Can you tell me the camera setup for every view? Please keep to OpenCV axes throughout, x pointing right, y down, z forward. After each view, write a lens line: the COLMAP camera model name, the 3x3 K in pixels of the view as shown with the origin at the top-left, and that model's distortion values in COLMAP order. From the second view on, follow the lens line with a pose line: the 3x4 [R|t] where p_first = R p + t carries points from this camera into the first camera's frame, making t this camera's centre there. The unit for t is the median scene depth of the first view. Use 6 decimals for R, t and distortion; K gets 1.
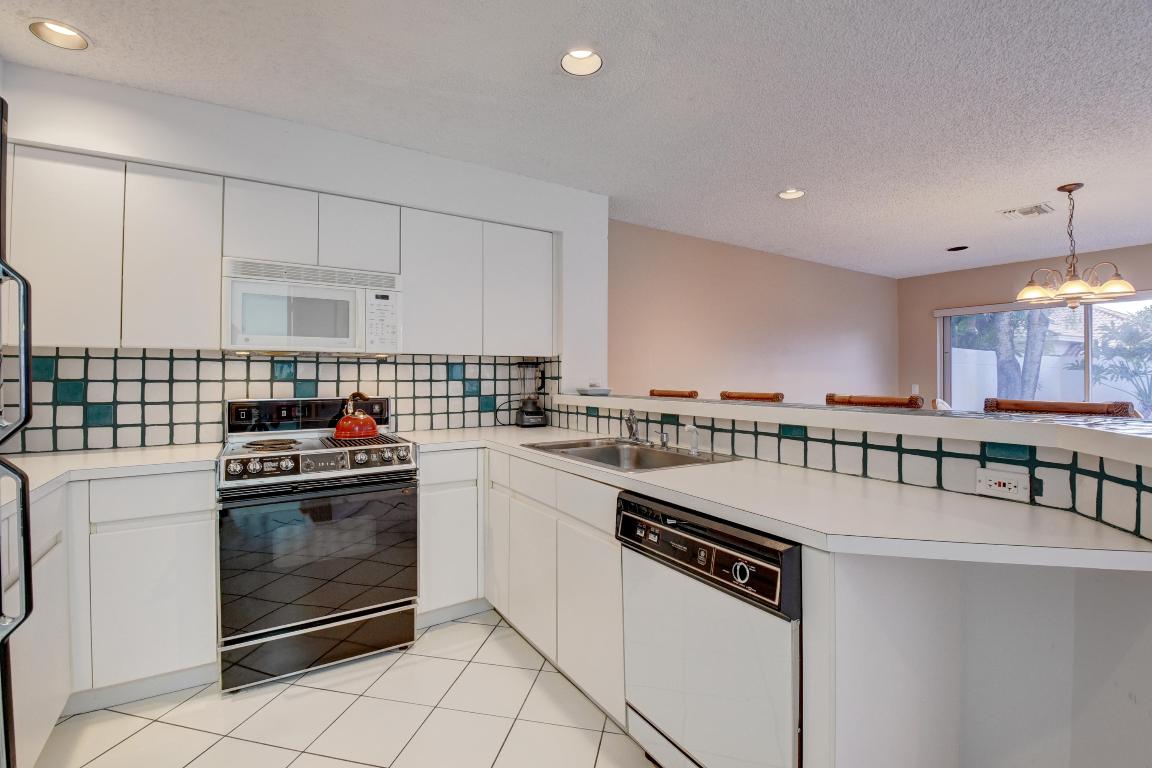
lens RADIAL K [[507.2, 0, 574.4], [0, 507.2, 375.7], [0, 0, 1]] dist [-0.025127, -0.002721]
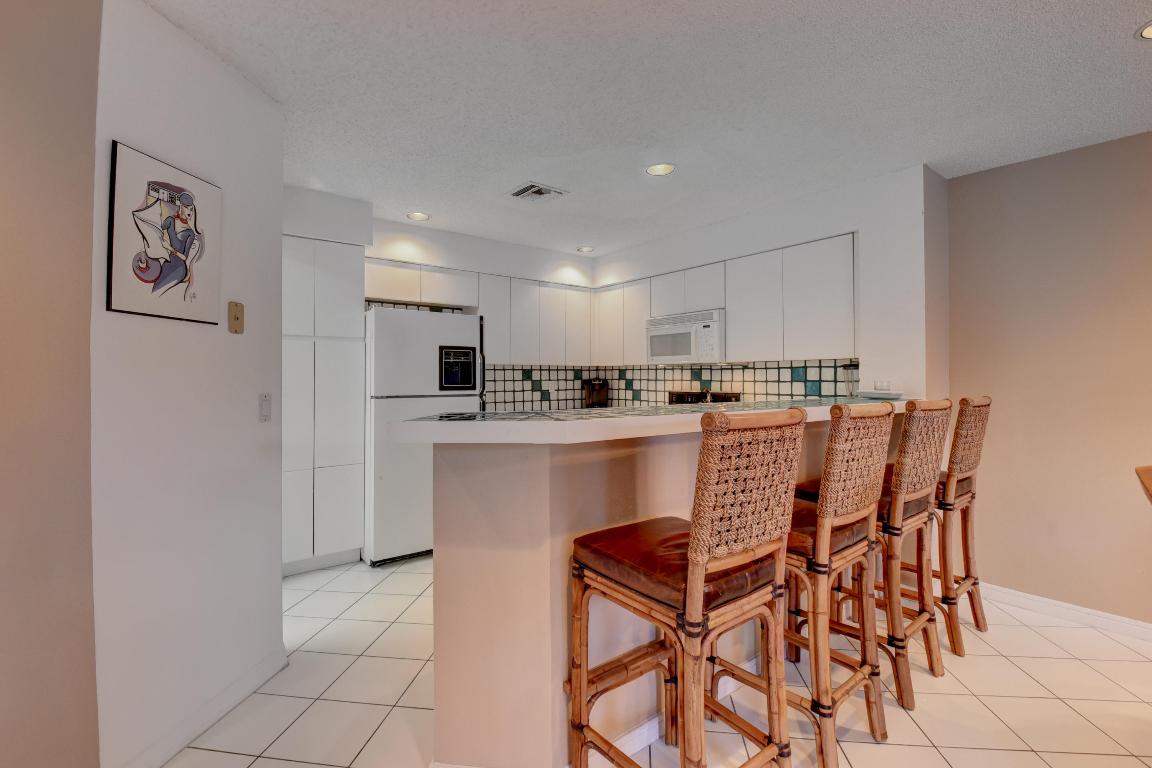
lens RADIAL K [[507.2, 0, 575.3], [0, 507.2, 376.5], [0, 0, 1]] dist [-0.025127, -0.002721]
pose [[0.068354, -0.002231, -0.997659, 1.104505], [-0.001691, 0.999996, -0.002352, 0.001449], [0.997660, 0.001848, 0.068350, 0.484279]]
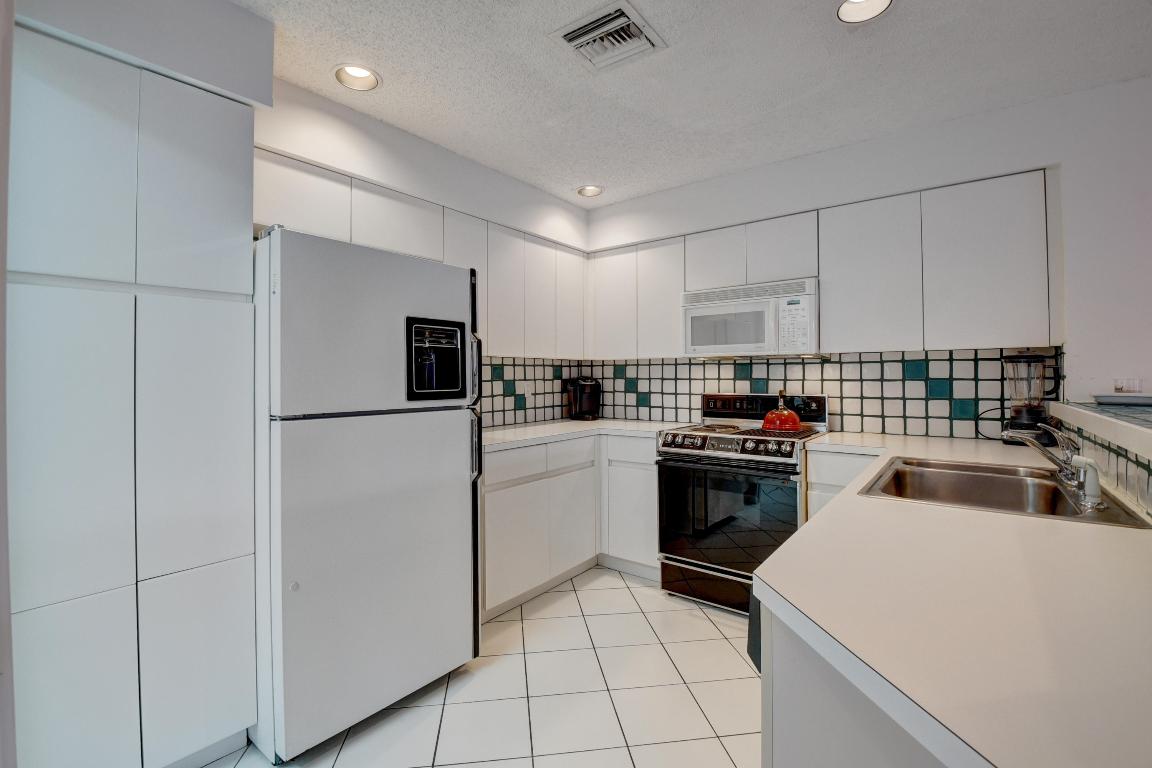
lens RADIAL K [[507.2, 0, 573.9], [0, 507.2, 378.2], [0, 0, 1]] dist [-0.025127, -0.002721]
pose [[0.317587, 0.001856, -0.948227, 0.480343], [0.002466, 0.999993, 0.002783, 0.002621], [0.948226, -0.003222, 0.317581, 0.209133]]
